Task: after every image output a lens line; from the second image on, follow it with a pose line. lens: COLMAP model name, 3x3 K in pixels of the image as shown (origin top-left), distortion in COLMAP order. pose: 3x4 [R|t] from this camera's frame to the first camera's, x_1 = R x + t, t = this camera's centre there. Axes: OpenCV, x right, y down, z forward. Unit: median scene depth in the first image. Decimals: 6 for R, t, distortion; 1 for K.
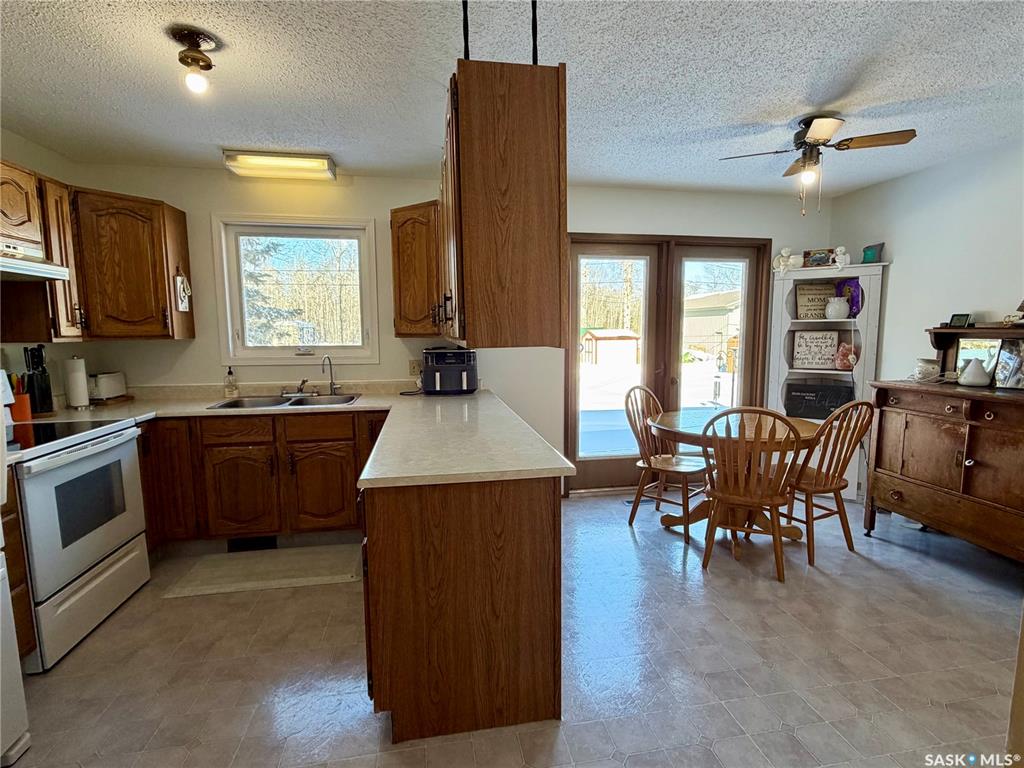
lens RADIAL K [[497.0, 0, 516.3], [0, 497.0, 386.9], [0, 0, 1]] dist [0.003672, -0.001922]
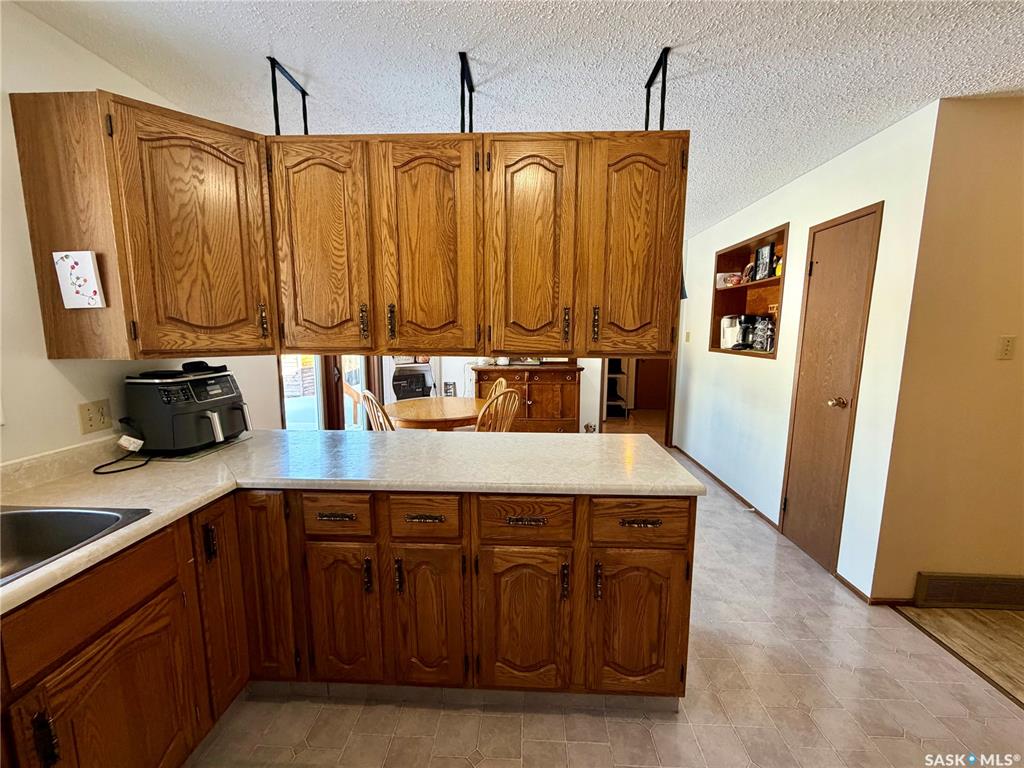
lens RADIAL K [[406.0, 0, 508.5], [0, 406.0, 385.1], [0, 0, 1]] dist [0.000036, -0.000132]
pose [[0.223959, -0.123644, 0.966724, -0.624498], [0.105677, 0.989152, 0.102031, -0.084458], [-0.968852, 0.079310, 0.234596, 0.606593]]
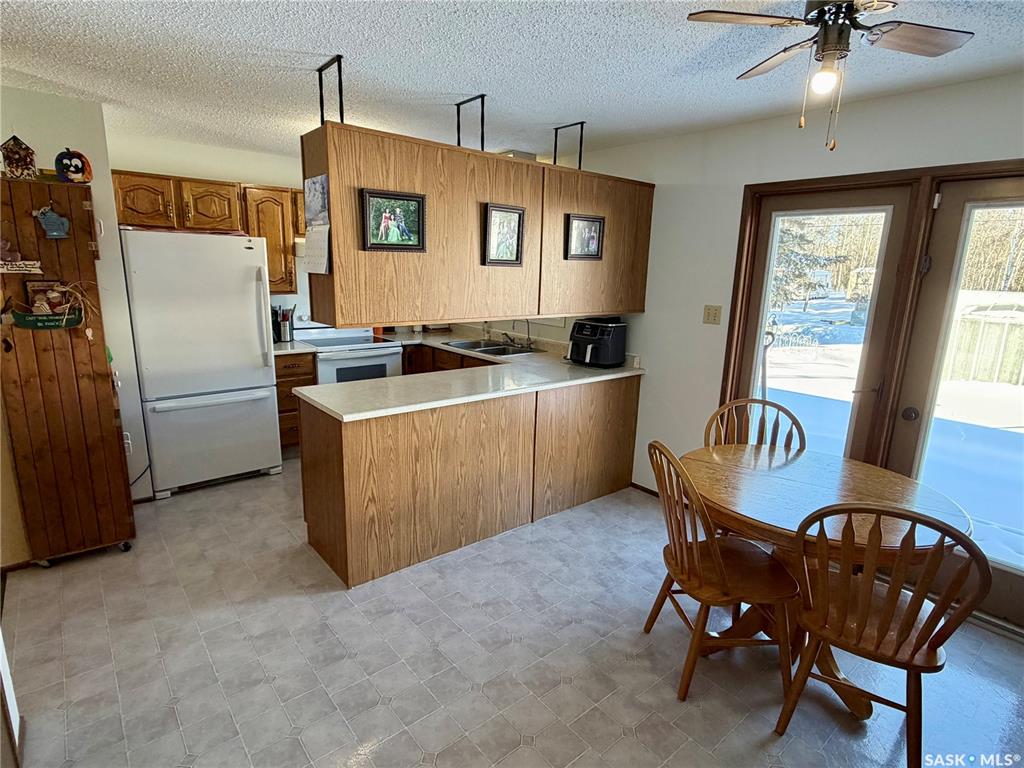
lens RADIAL K [[533.9, 0, 518.7], [0, 533.9, 393.8], [0, 0, 1]] dist [-0.000795, -0.002605]
pose [[0.485732, 0.210096, -0.848483, 0.839097], [-0.132458, 0.977167, 0.166132, -0.107930], [0.864013, 0.031693, 0.502471, 0.353537]]
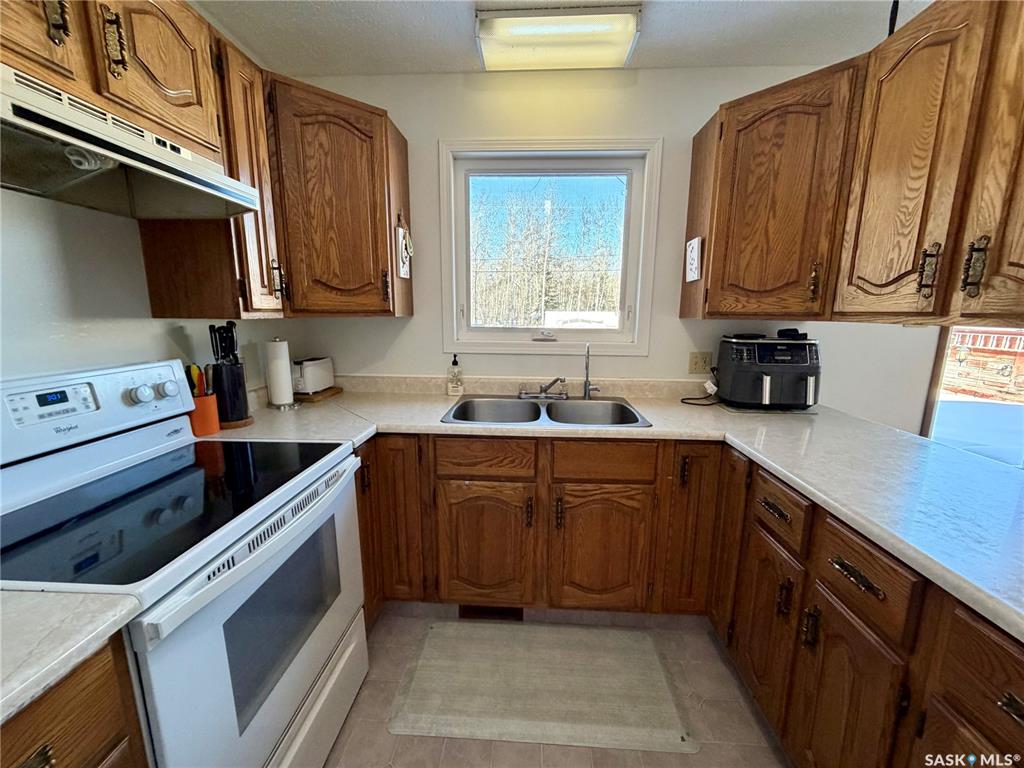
lens RADIAL K [[406.0, 0, 513.8], [0, 406.0, 385.5], [0, 0, 1]] dist [0.000036, -0.000132]
pose [[0.973951, 0.052976, -0.220482, -0.404502], [-0.038016, 0.996712, 0.071551, -0.046931], [0.223547, -0.061306, 0.972763, 0.485309]]
